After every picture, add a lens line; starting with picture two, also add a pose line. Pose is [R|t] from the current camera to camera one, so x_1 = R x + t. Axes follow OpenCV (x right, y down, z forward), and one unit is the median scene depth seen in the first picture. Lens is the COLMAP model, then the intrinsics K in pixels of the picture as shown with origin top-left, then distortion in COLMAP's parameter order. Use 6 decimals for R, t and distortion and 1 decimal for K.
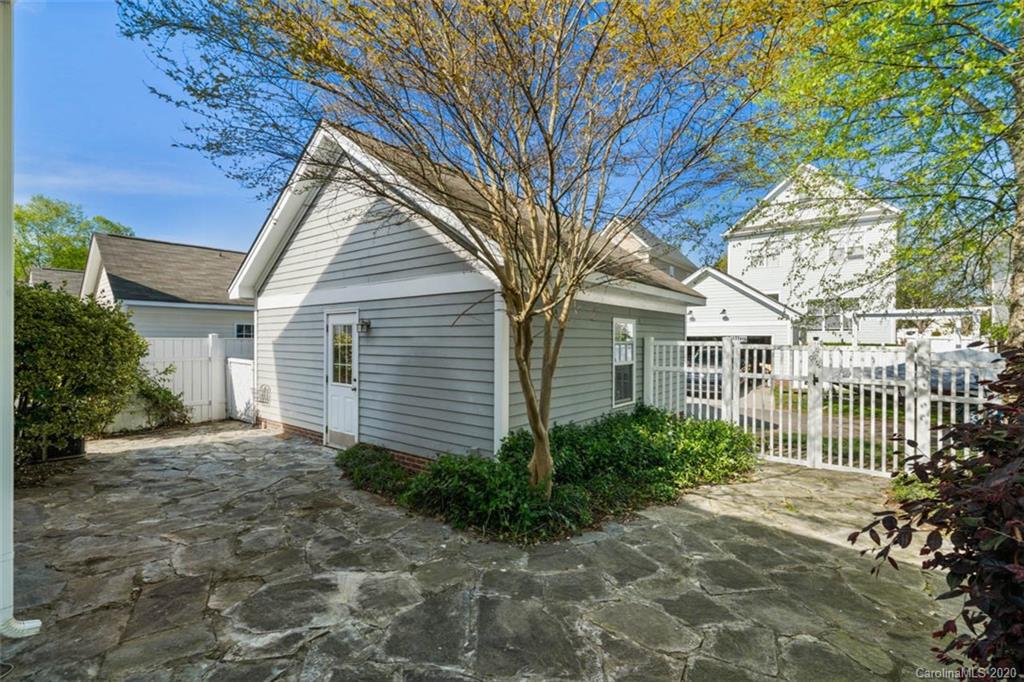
lens RADIAL K [[471.0, 0, 508.6], [0, 471.0, 340.8], [0, 0, 1]] dist [-0.013876, 0.006116]
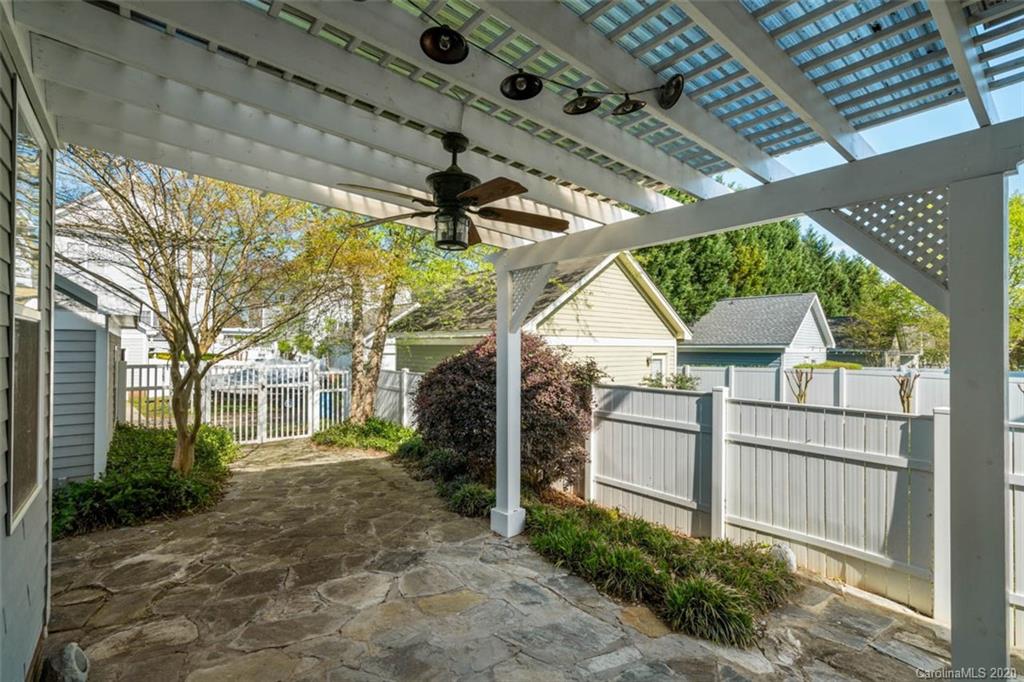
lens RADIAL K [[449.8, 0, 517.2], [0, 449.8, 343.0], [0, 0, 1]] dist [-0.001258, -0.000084]
pose [[0.222999, 0.003732, 0.974812, -1.212739], [0.001668, 0.999990, -0.004210, -0.110104], [-0.974817, 0.002565, 0.222990, -0.341320]]
